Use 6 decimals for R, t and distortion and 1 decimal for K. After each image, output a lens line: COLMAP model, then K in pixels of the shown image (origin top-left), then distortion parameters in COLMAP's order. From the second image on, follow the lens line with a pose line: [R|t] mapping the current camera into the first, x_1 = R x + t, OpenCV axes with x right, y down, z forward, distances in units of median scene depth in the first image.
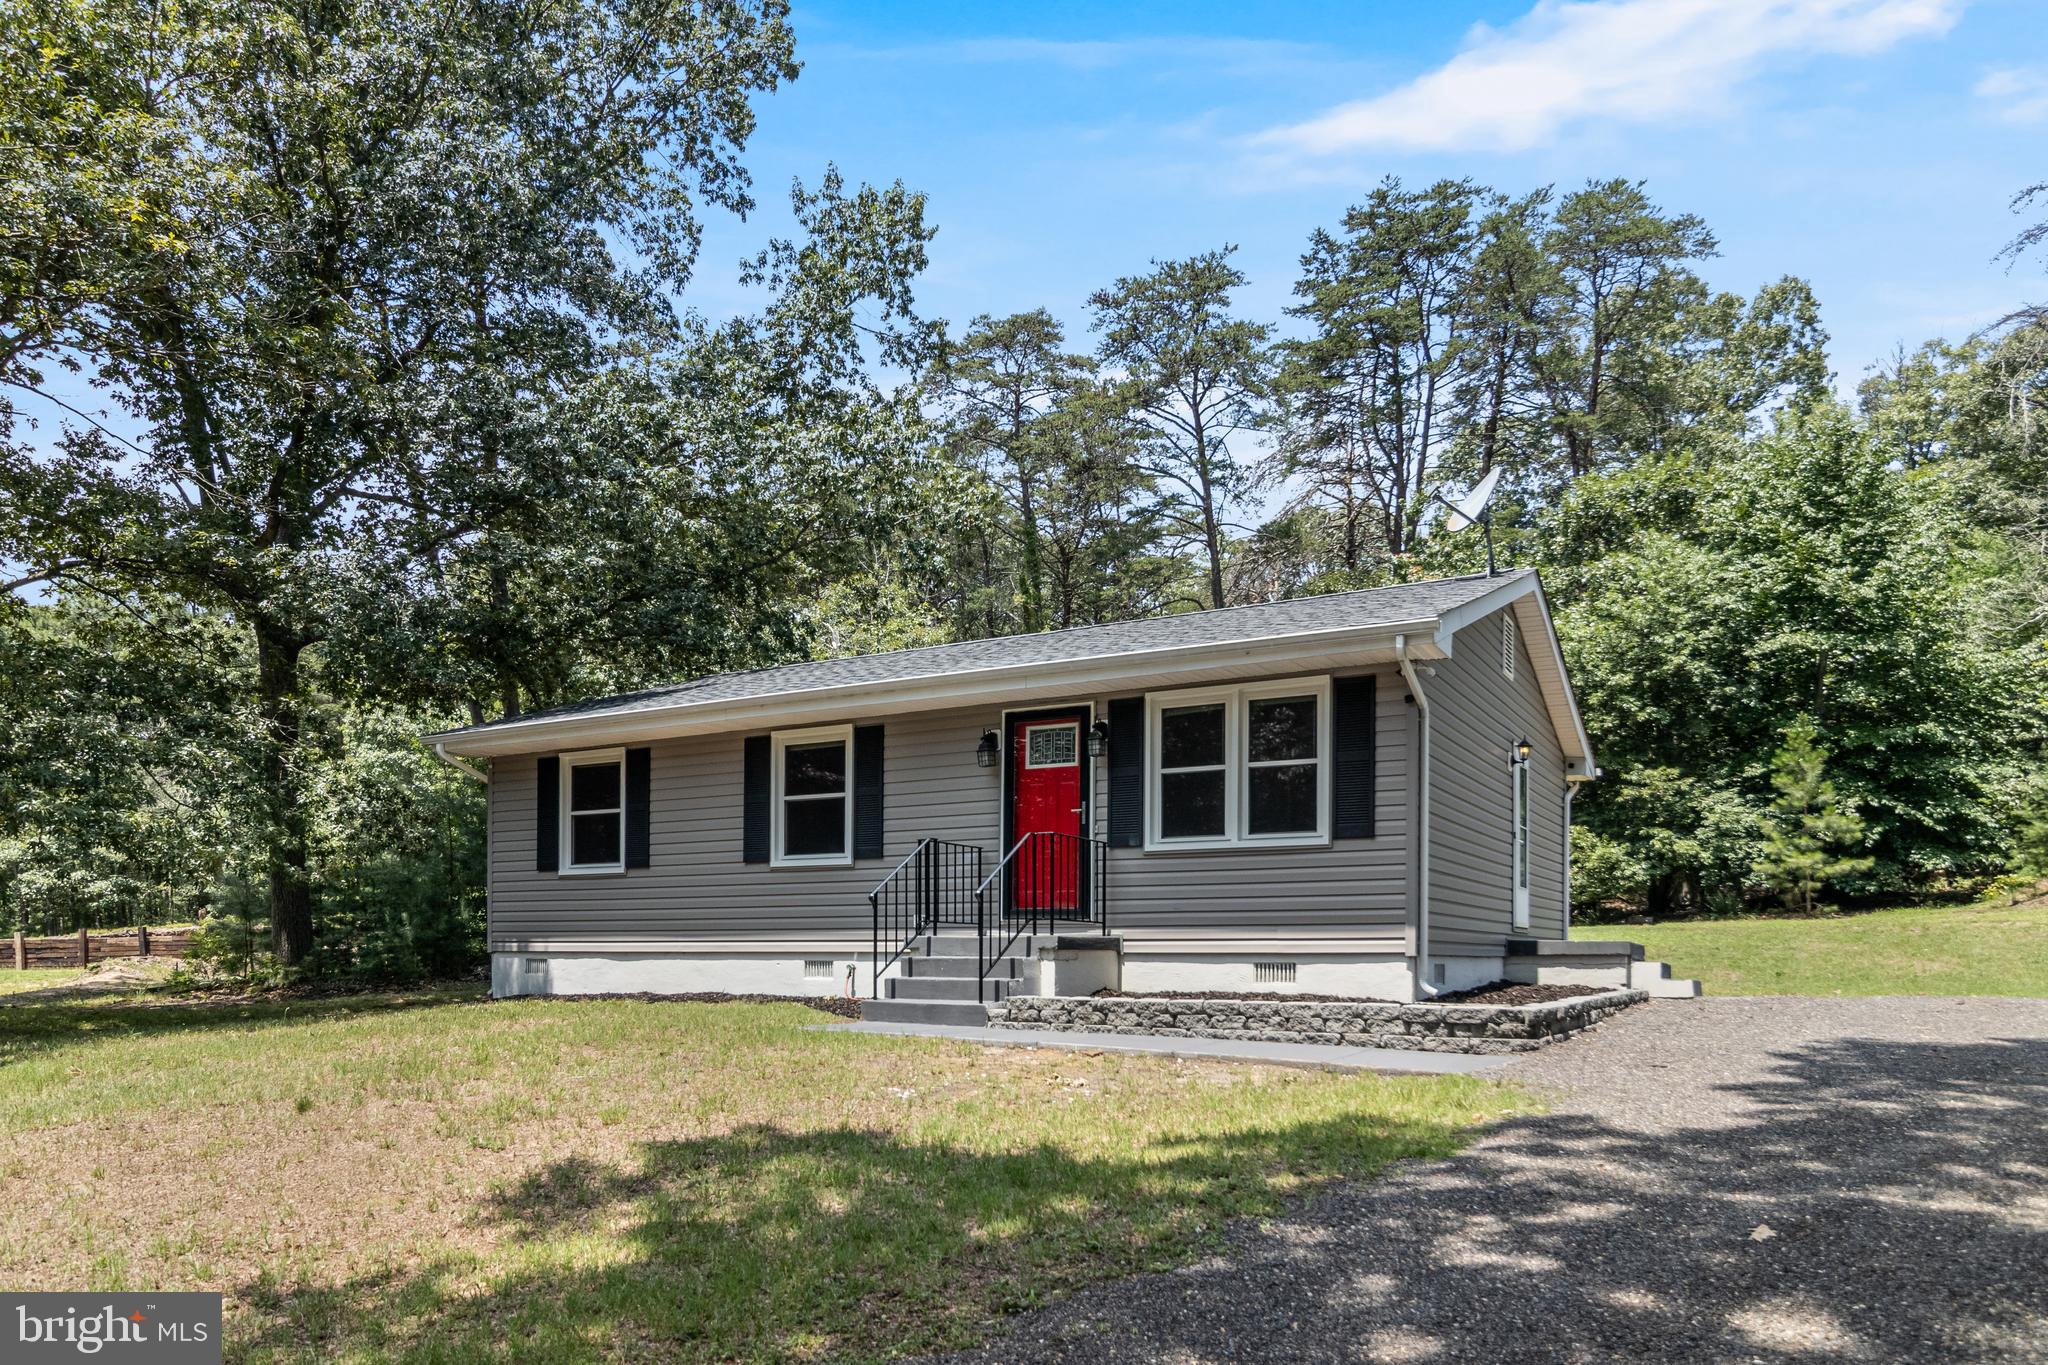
lens RADIAL K [[1280.4, 0, 1097.7], [0, 1280.4, 946.8], [0, 0, 1]] dist [0.005488, -0.001440]
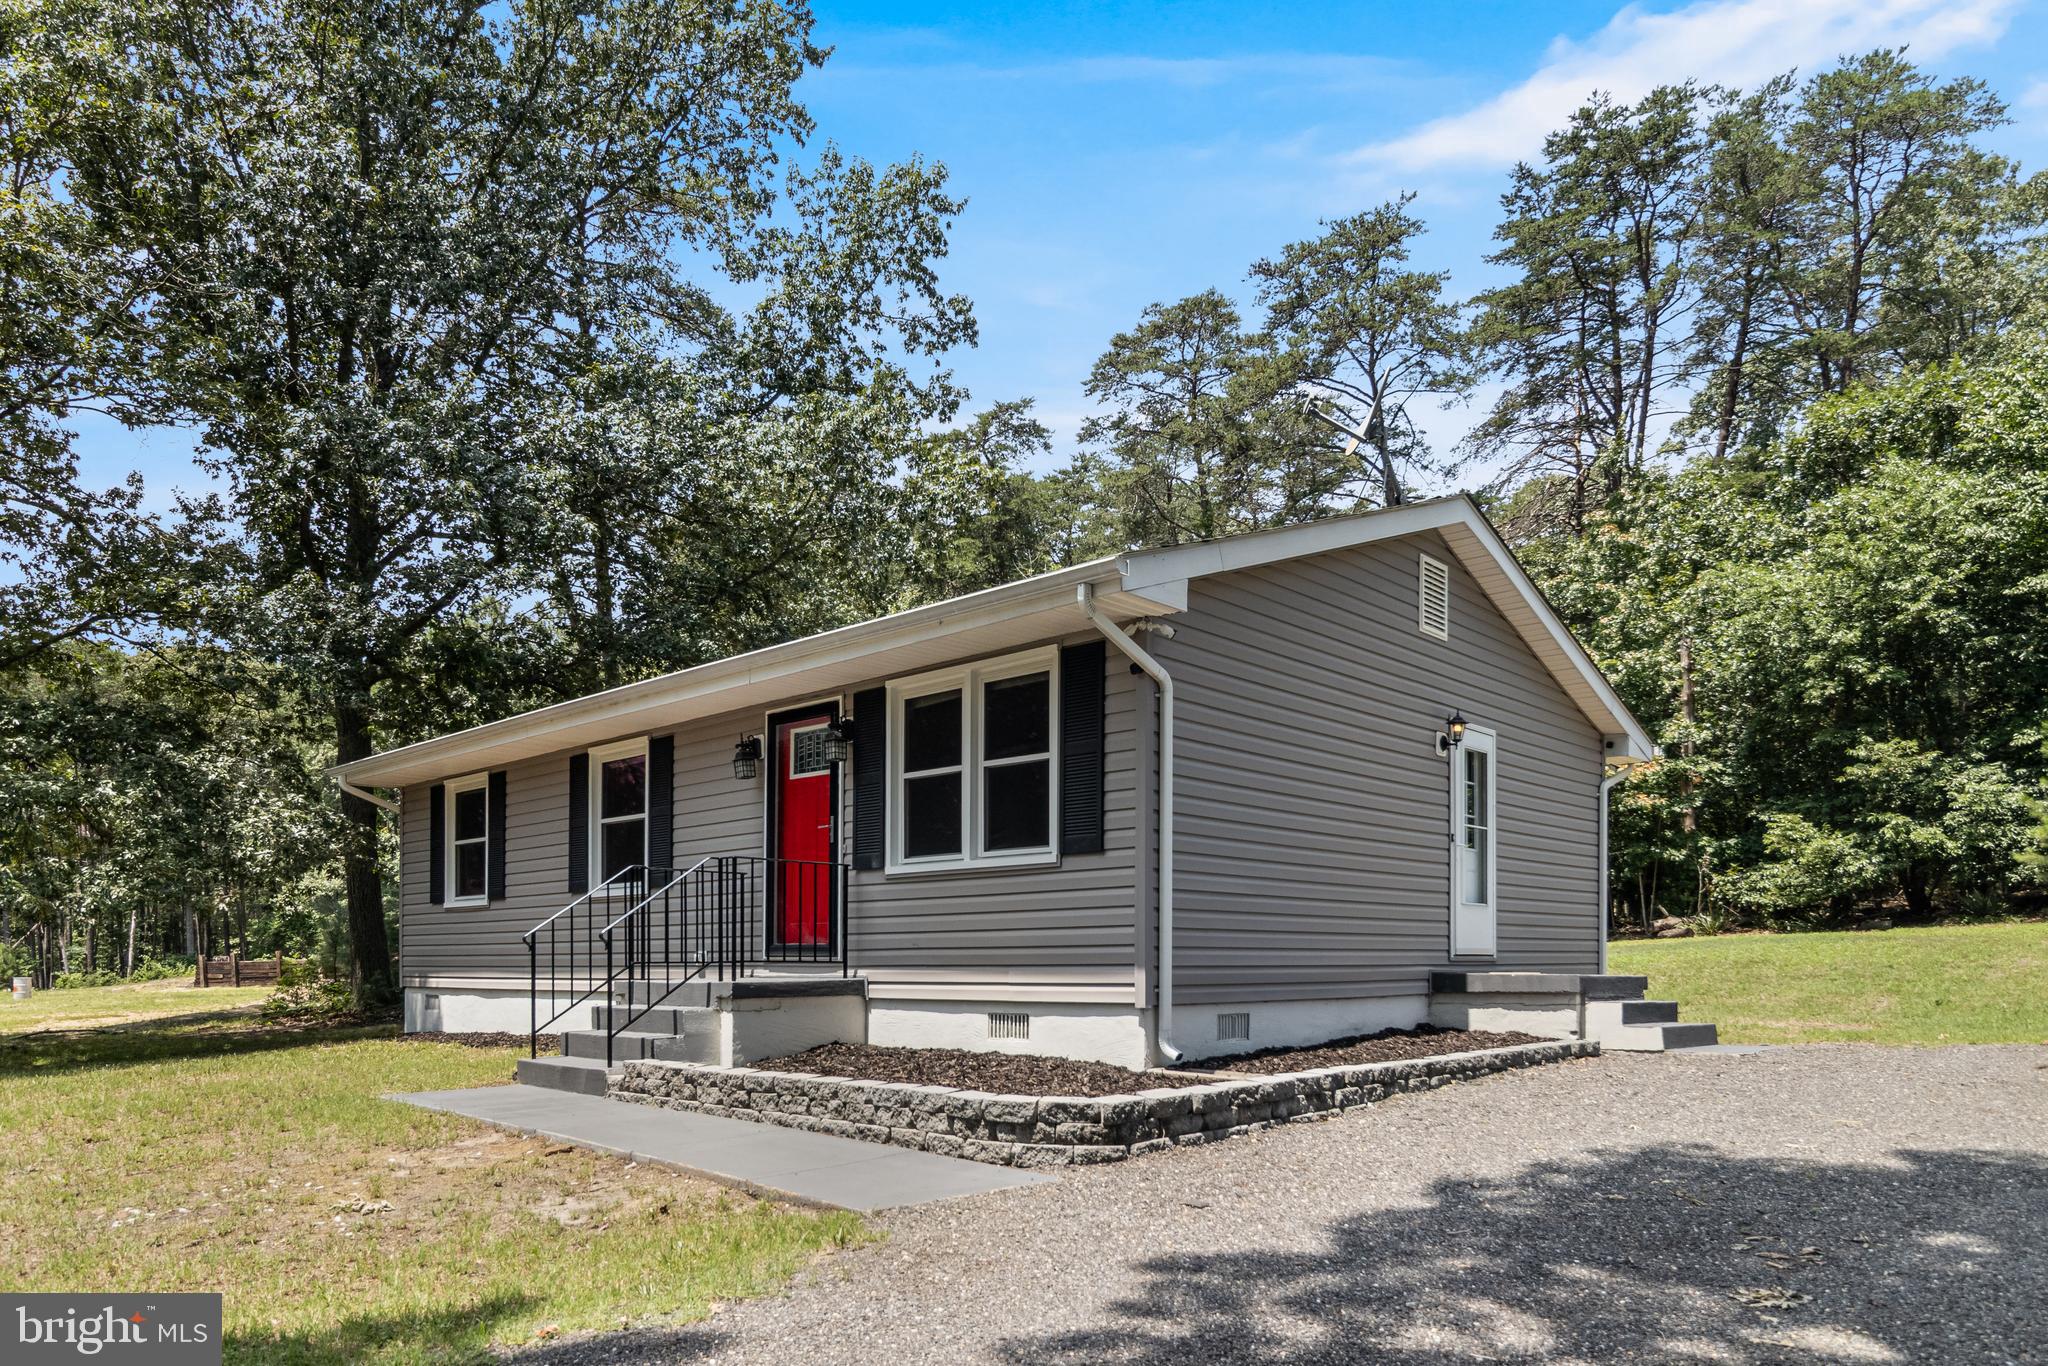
lens RADIAL K [[1280.4, 0, 1097.7], [0, 1280.4, 947.3], [0, 0, 1]] dist [0.005488, -0.001440]
pose [[0.975003, -0.010445, -0.221945, 0.300373], [0.009774, 0.999944, -0.004120, -0.019990], [0.221975, 0.001848, 0.975051, 0.197926]]
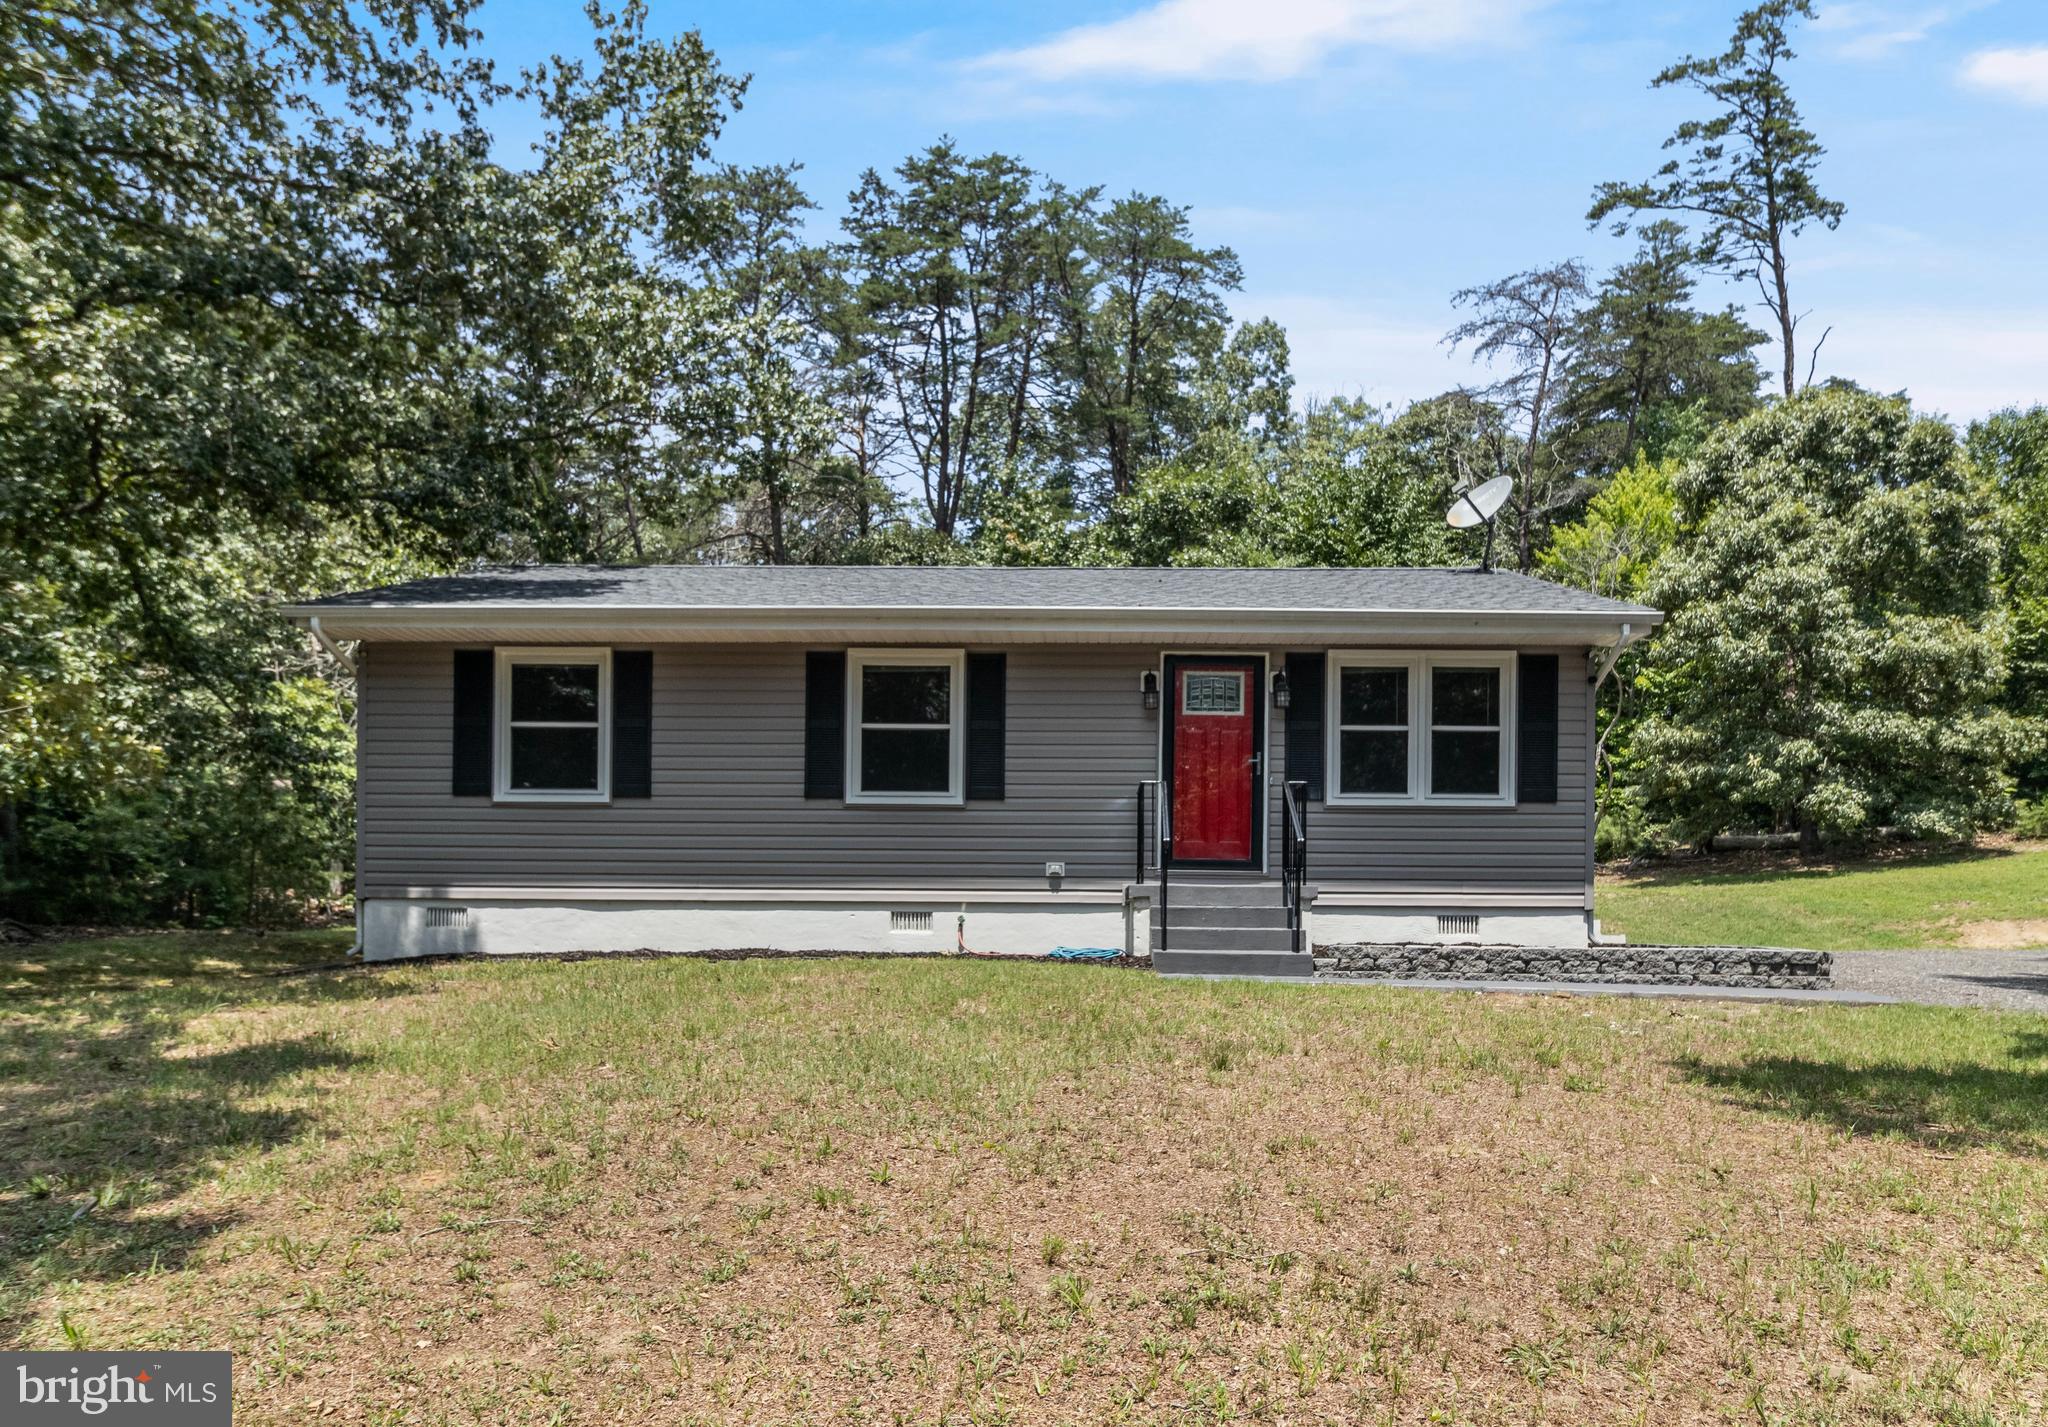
lens RADIAL K [[1326.2, 0, 1076.5], [0, 1326.2, 919.5], [0, 0, 1]] dist [0.003172, 0.000879]
pose [[0.893912, 0.006367, 0.448197, -0.523937], [-0.008030, 0.999966, 0.001811, 0.013521], [-0.448170, -0.005218, 0.893933, 0.126722]]
